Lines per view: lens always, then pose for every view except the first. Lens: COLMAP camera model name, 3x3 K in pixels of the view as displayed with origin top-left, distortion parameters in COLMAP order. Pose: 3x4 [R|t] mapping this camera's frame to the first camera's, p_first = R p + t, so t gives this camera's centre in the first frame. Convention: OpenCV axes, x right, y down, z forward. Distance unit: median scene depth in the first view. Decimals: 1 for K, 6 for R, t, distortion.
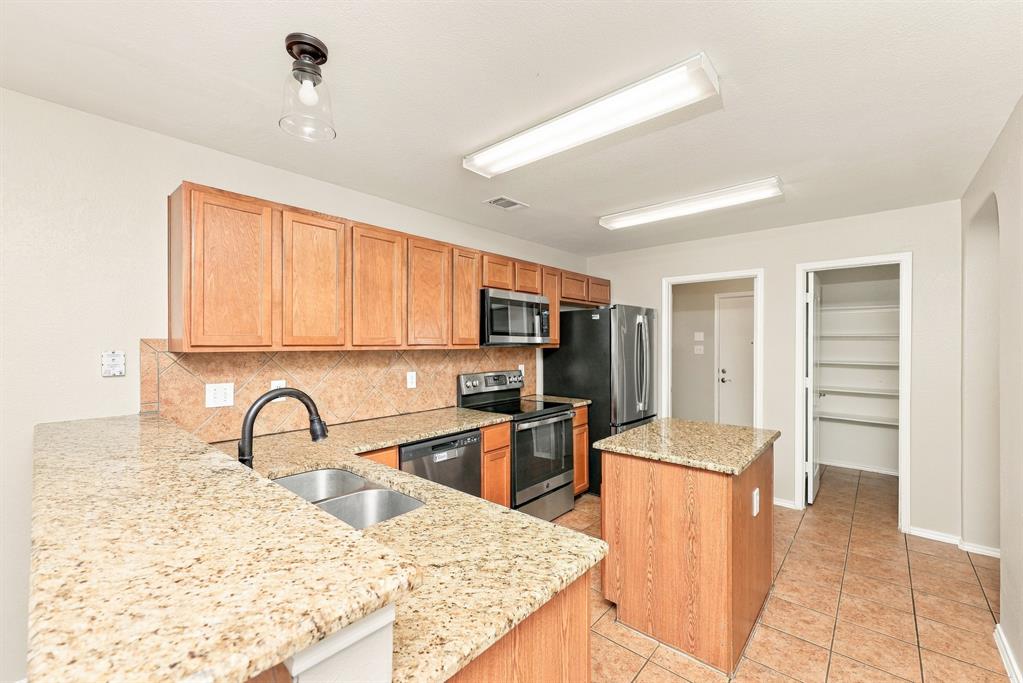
lens RADIAL K [[423.5, 0, 517.2], [0, 423.5, 345.3], [0, 0, 1]] dist [0.002431, -0.000763]
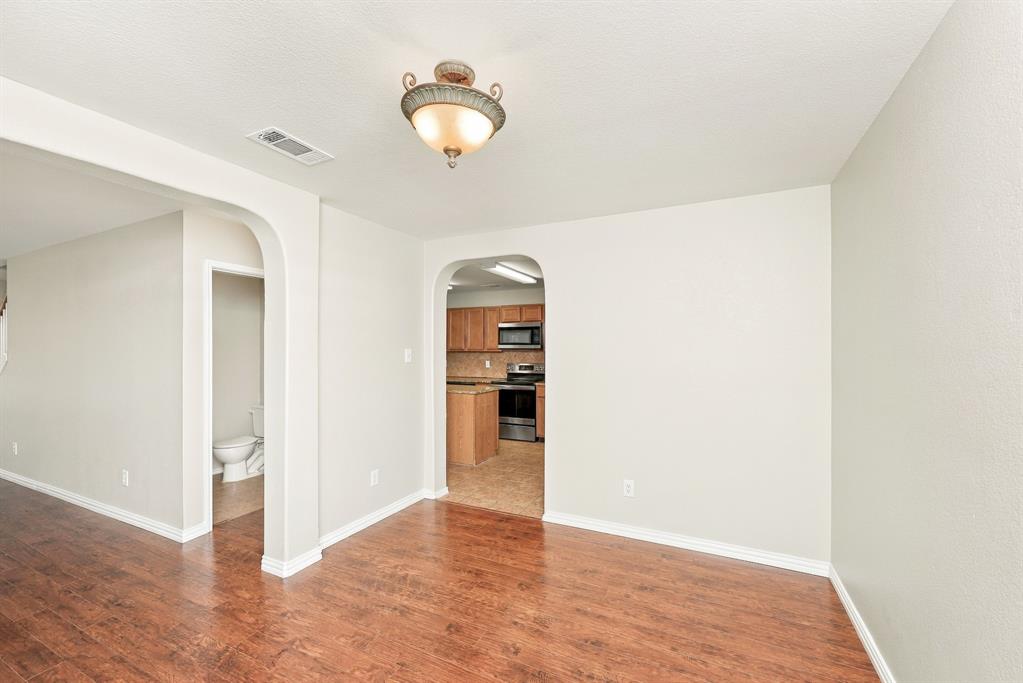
lens RADIAL K [[423.5, 0, 512.0], [0, 423.5, 347.4], [0, 0, 1]] dist [0.002431, -0.000763]
pose [[0.250900, -0.001511, -0.968012, 2.134852], [-0.004217, 0.999988, -0.002654, -0.005867], [0.968004, 0.004748, 0.250891, 0.534182]]
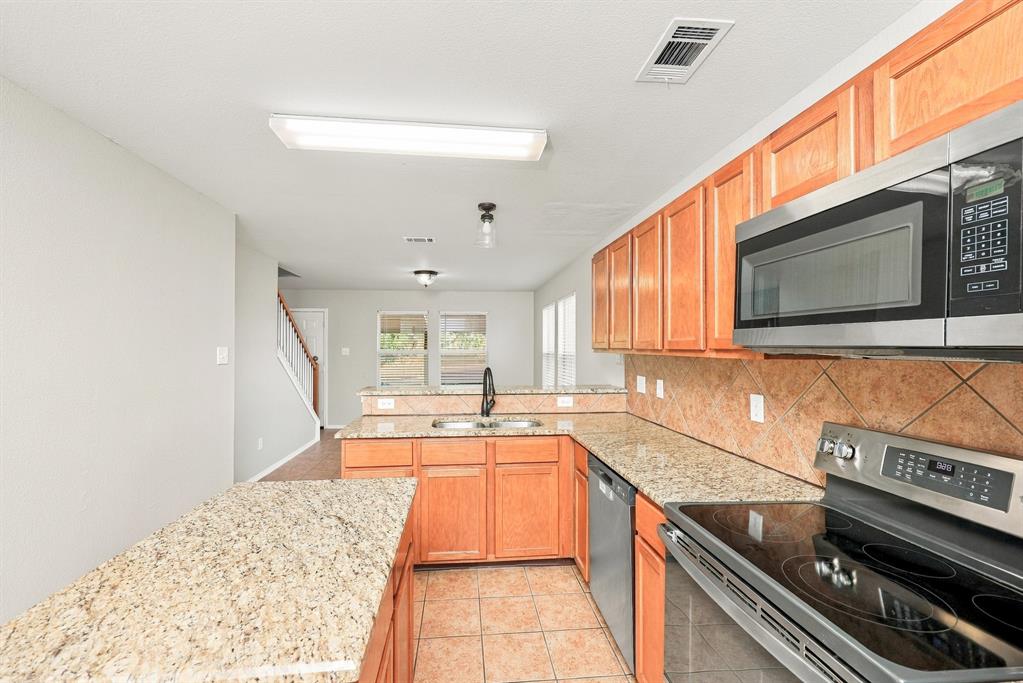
lens RADIAL K [[423.5, 0, 503.5], [0, 423.5, 343.4], [0, 0, 1]] dist [0.002431, -0.000763]
pose [[-0.692698, -0.007966, -0.721183, 0.440421], [-0.005120, 0.999968, -0.006128, -0.005204], [0.721209, -0.000552, -0.692717, 1.167961]]
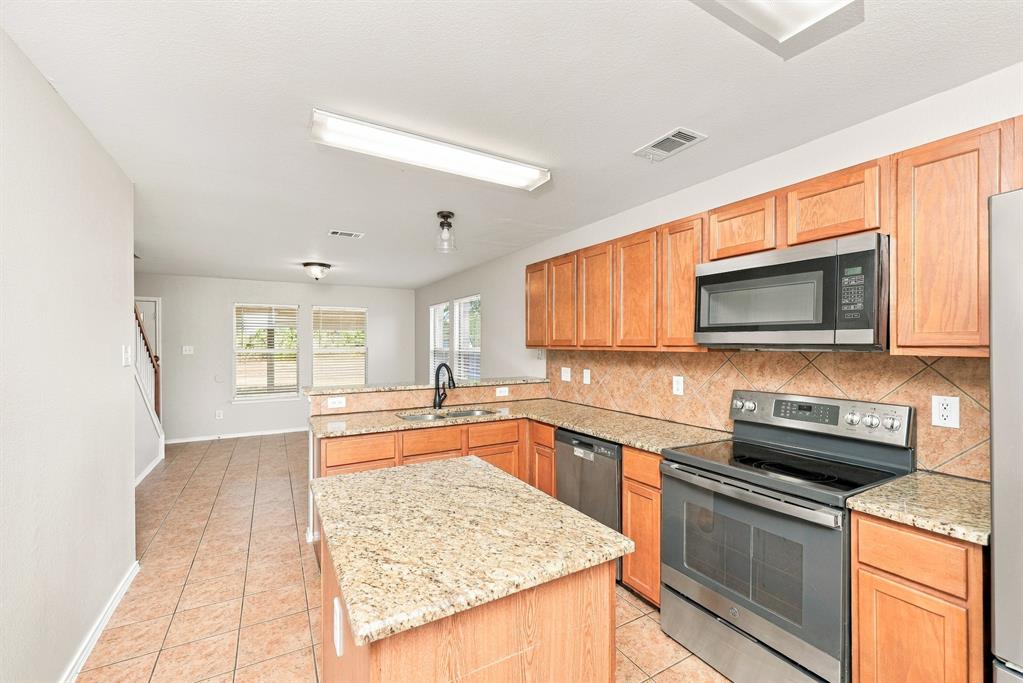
lens RADIAL K [[423.5, 0, 513.0], [0, 423.5, 347.4], [0, 0, 1]] dist [0.002431, -0.000763]
pose [[-0.333908, 0.006626, -0.942582, 0.707433], [-0.003904, 0.999957, 0.008413, -0.004683], [0.942598, 0.006489, -0.333868, 0.978335]]
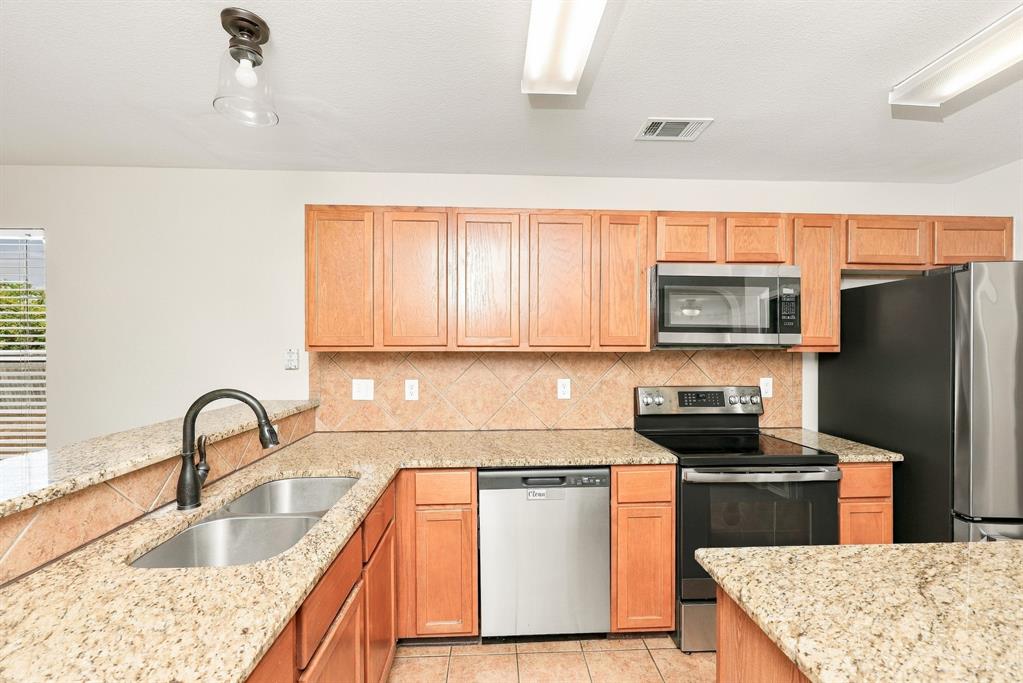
lens RADIAL K [[423.5, 0, 502.1], [0, 423.5, 349.0], [0, 0, 1]] dist [0.002431, -0.000763]
pose [[0.686844, 0.008686, -0.726753, 0.263821], [-0.005554, 0.999962, 0.006702, -0.000111], [0.726784, -0.000567, 0.686866, 0.354825]]
